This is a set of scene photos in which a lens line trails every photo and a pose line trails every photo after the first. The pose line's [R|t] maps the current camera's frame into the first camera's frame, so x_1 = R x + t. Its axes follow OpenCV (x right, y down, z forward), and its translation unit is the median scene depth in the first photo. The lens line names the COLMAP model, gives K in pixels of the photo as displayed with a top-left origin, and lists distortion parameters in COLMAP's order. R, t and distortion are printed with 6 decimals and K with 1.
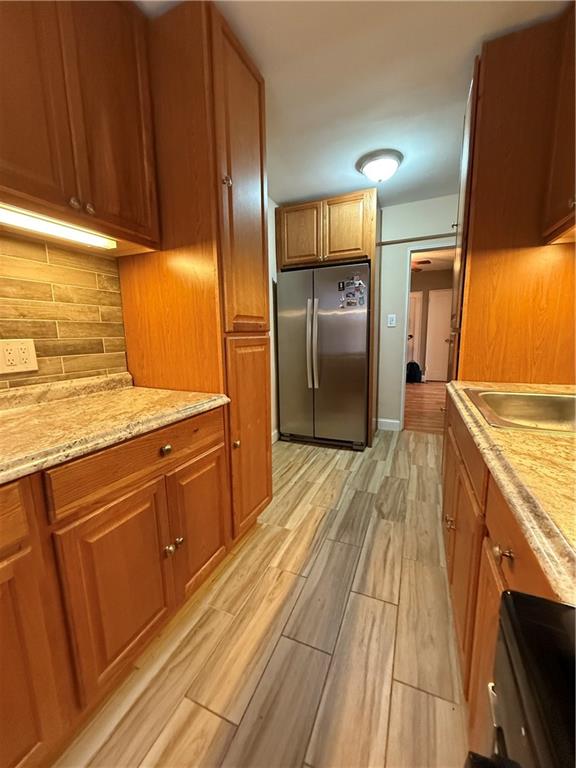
lens RADIAL K [[305.7, 0, 286.8], [0, 305.7, 383.1], [0, 0, 1]] dist [0.001534, -0.001014]
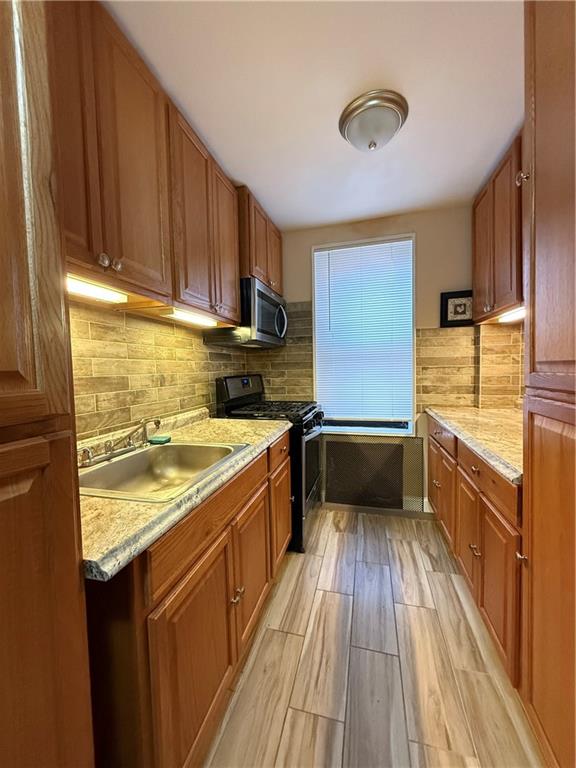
lens RADIAL K [[305.7, 0, 287.6], [0, 305.7, 380.5], [0, 0, 1]] dist [0.001534, -0.001014]
pose [[-0.987984, 0.045744, -0.147629, 0.429602], [0.014384, 0.978266, 0.206855, -0.328850], [0.153883, 0.202246, -0.967169, 1.567095]]
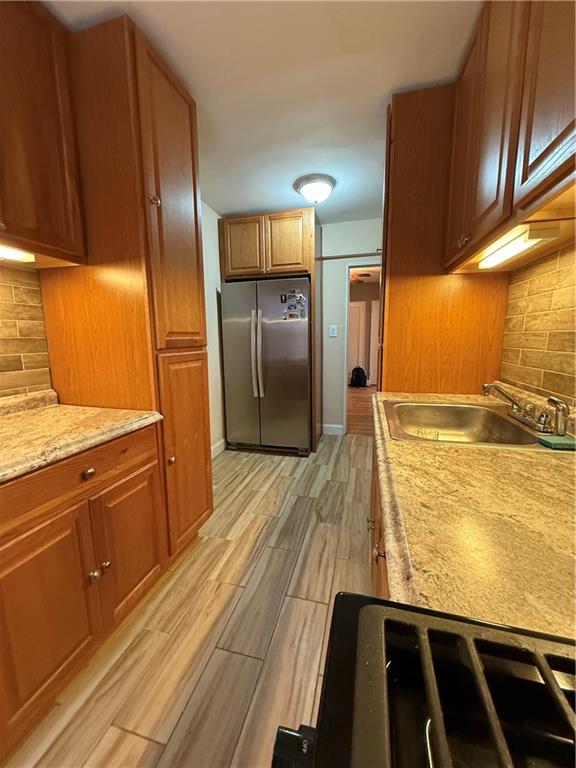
lens RADIAL K [[305.7, 0, 287.1], [0, 305.7, 383.0], [0, 0, 1]] dist [0.001534, -0.001014]
pose [[0.989399, -0.014913, 0.144456, 0.072756], [0.016681, 0.999800, -0.011035, -0.037703], [-0.144262, 0.013327, 0.989450, -0.048240]]
